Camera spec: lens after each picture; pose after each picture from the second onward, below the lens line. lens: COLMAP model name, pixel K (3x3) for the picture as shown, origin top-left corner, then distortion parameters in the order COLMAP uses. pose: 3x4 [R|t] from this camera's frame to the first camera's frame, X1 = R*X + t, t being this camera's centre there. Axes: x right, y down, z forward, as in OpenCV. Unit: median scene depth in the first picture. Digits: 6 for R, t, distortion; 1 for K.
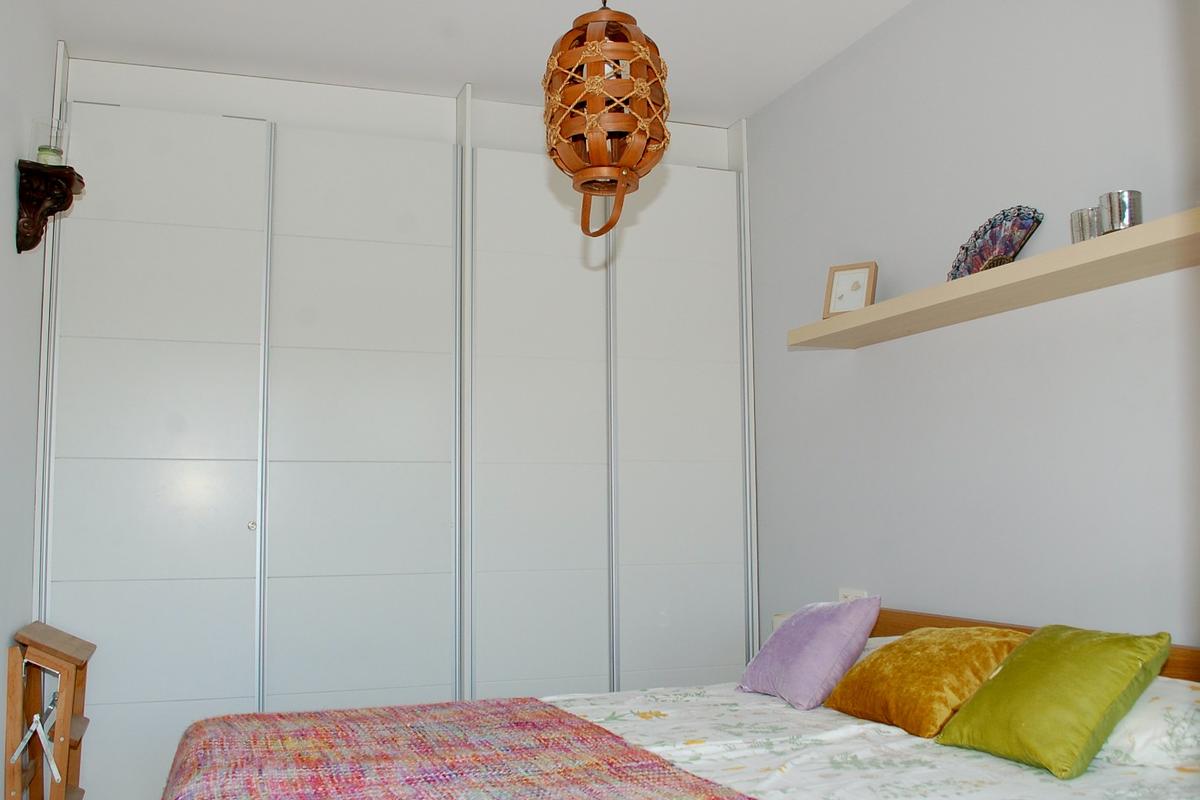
lens RADIAL K [[990.2, 0, 600.0], [0, 990.2, 400.0], [0, 0, 1]] dist [-0.069574, 0.000753]
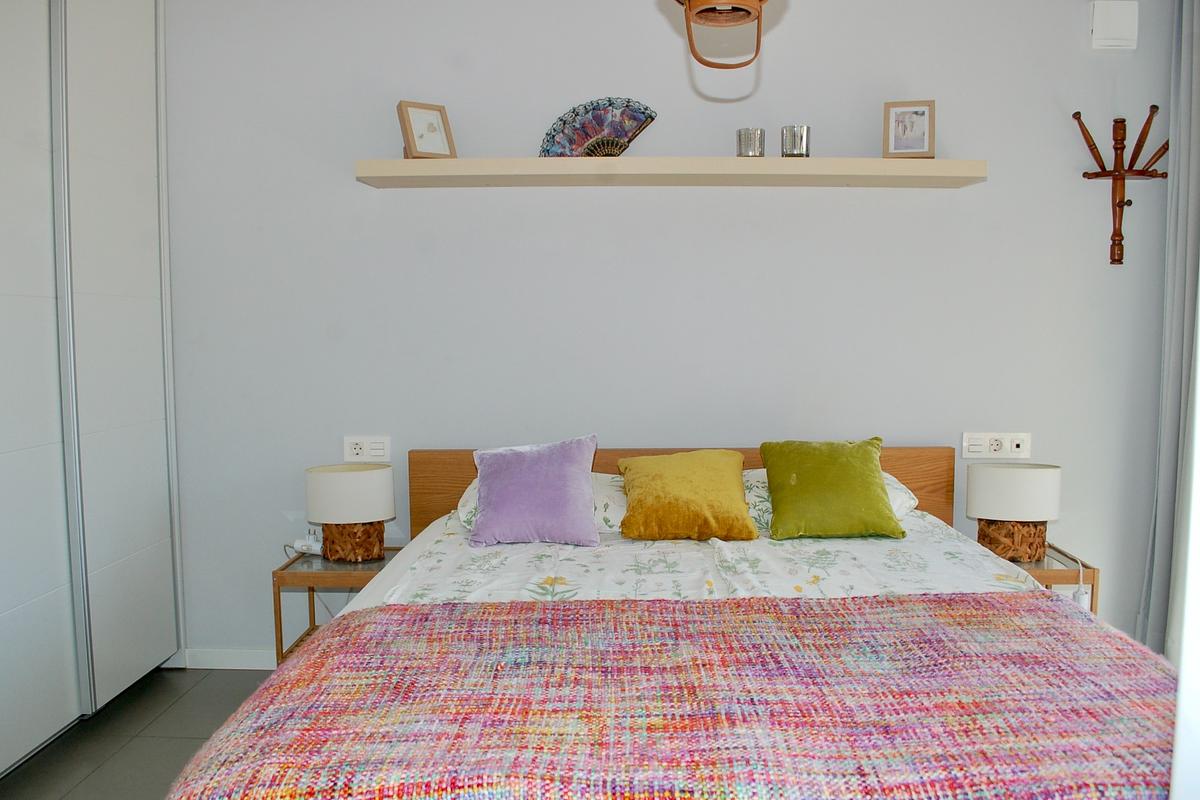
lens RADIAL K [[990.2, 0, 600.0], [0, 990.2, 400.0], [0, 0, 1]] dist [-0.069574, 0.000753]
pose [[0.421056, -0.056695, 0.905261, -0.663434], [-0.102983, 0.988603, 0.109814, 0.031544], [-0.901169, -0.139464, 0.410419, 0.489517]]
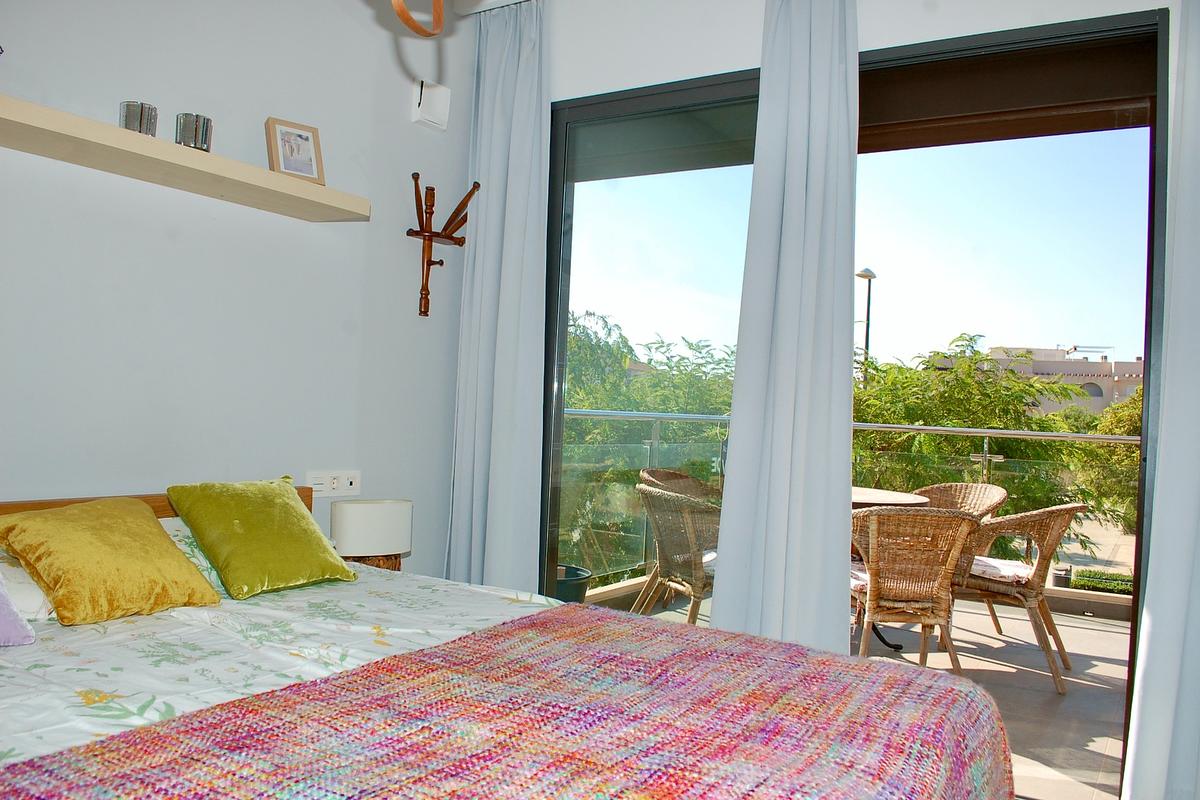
lens RADIAL K [[944.4, 0, 596.0], [0, 944.4, 403.7], [0, 0, 1]] dist [-0.084848, 0.011039]
pose [[-0.555563, -0.006359, 0.831450, -0.507698], [-0.131060, 0.988140, -0.080015, 0.122610], [-0.821081, -0.153424, -0.549807, 0.925058]]
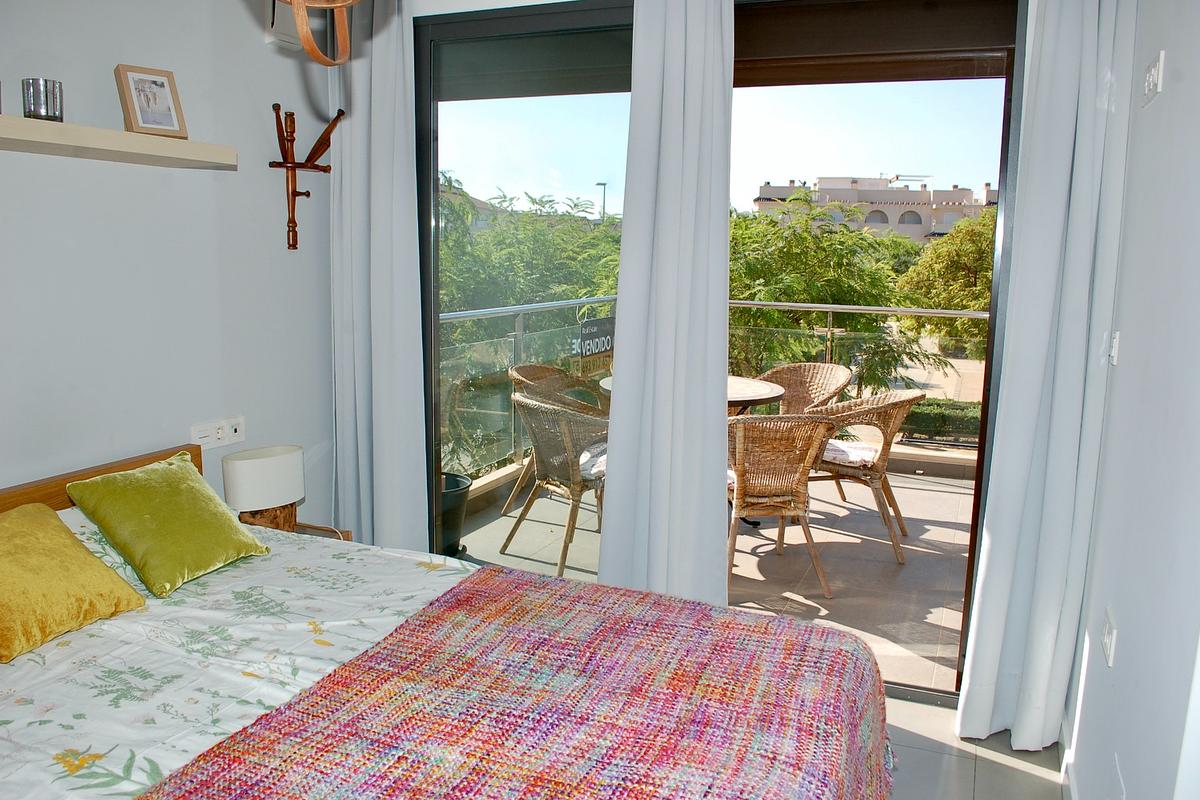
lens RADIAL K [[944.4, 0, 596.0], [0, 944.4, 403.7], [0, 0, 1]] dist [-0.084848, 0.011039]
pose [[-0.690974, -0.115358, 0.713616, -0.492734], [-0.087547, 0.993273, 0.075797, 0.006465], [-0.717559, -0.010101, -0.696424, 1.001866]]
